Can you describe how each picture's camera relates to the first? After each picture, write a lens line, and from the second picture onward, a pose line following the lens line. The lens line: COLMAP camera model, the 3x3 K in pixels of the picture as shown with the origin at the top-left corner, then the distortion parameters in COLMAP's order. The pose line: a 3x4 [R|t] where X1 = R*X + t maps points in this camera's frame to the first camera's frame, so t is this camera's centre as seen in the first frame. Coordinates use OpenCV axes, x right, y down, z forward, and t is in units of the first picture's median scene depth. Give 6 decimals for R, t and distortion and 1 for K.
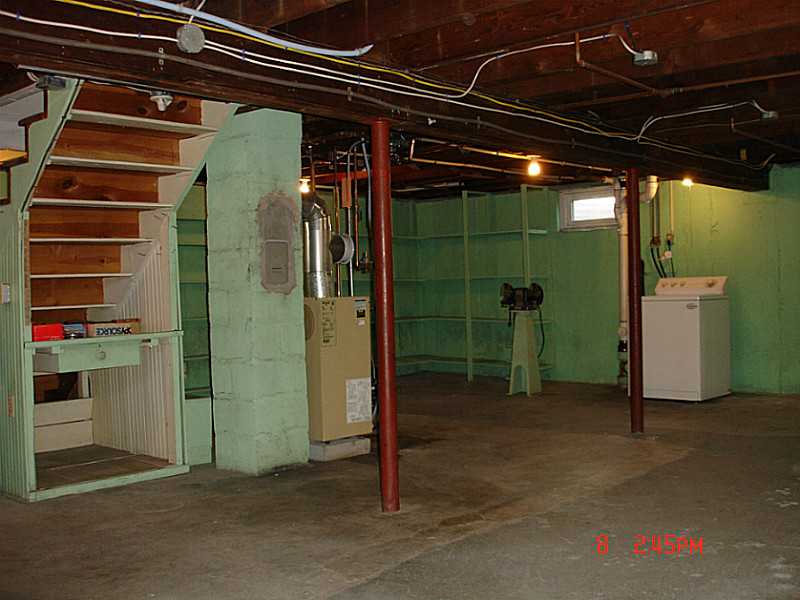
lens RADIAL K [[905.2, 0, 400.0], [0, 905.2, 300.0], [0, 0, 1]] dist [-0.071496, -0.060597]
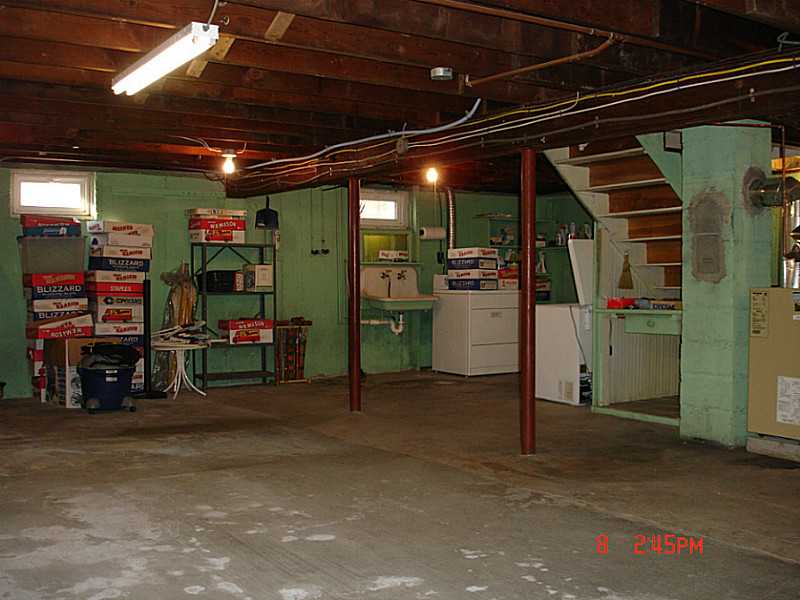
lens RADIAL K [[905.2, 0, 400.0], [0, 905.2, 300.0], [0, 0, 1]] dist [-0.071496, -0.060597]
pose [[-0.248302, 0.048892, -0.967448, 1.016395], [-0.003905, 0.998667, 0.051472, -0.040350], [0.968675, 0.016558, -0.247780, 0.919295]]
